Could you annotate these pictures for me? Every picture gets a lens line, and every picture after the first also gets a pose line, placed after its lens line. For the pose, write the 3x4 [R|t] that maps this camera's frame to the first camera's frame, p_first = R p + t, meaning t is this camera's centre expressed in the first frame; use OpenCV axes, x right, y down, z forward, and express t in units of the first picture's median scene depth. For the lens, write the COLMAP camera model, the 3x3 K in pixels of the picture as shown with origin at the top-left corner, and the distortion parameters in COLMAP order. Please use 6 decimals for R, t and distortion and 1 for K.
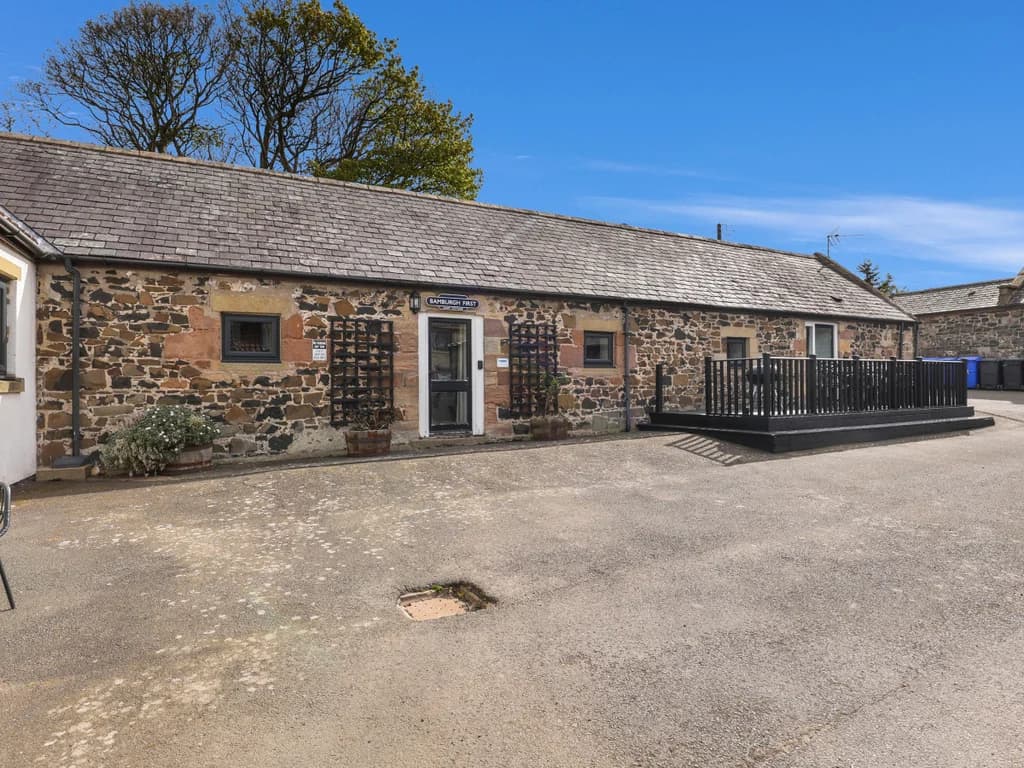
lens RADIAL K [[532.7, 0, 475.3], [0, 532.7, 377.4], [0, 0, 1]] dist [-0.001056, -0.002831]
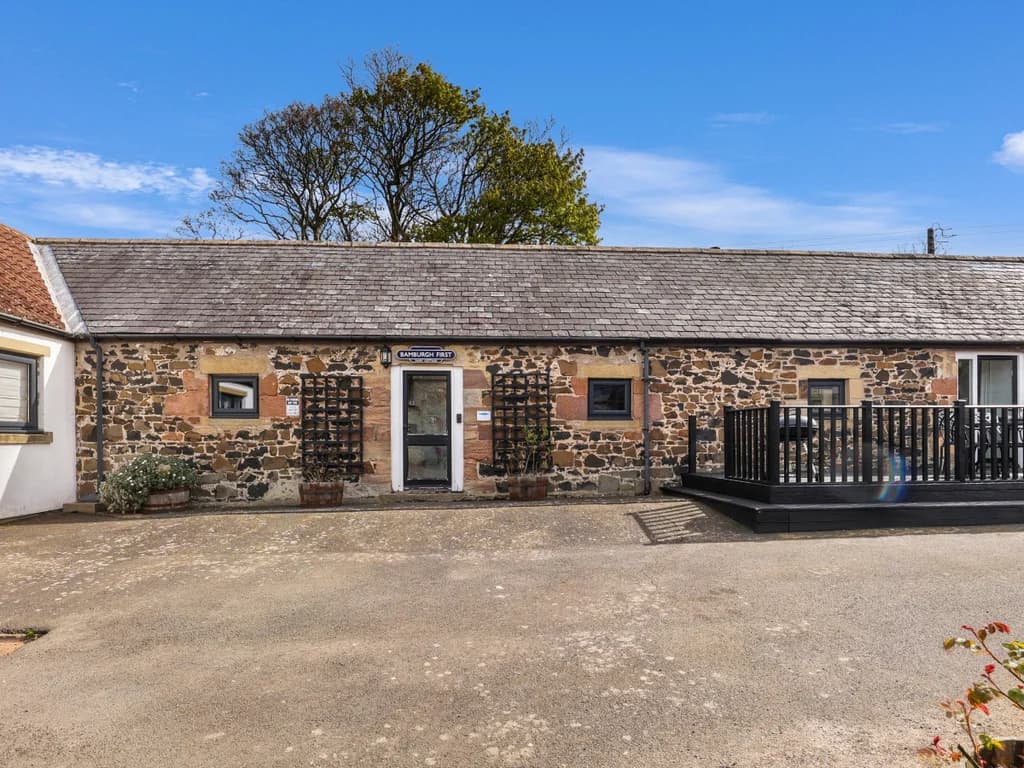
lens RADIAL K [[532.7, 0, 528.7], [0, 532.7, 437.4], [0, 0, 1]] dist [-0.001056, -0.002831]
pose [[0.925706, 0.005348, -0.378206, 0.486767], [0.000291, 0.999890, 0.014851, -0.003216], [0.378244, -0.013858, 0.925602, 0.162659]]
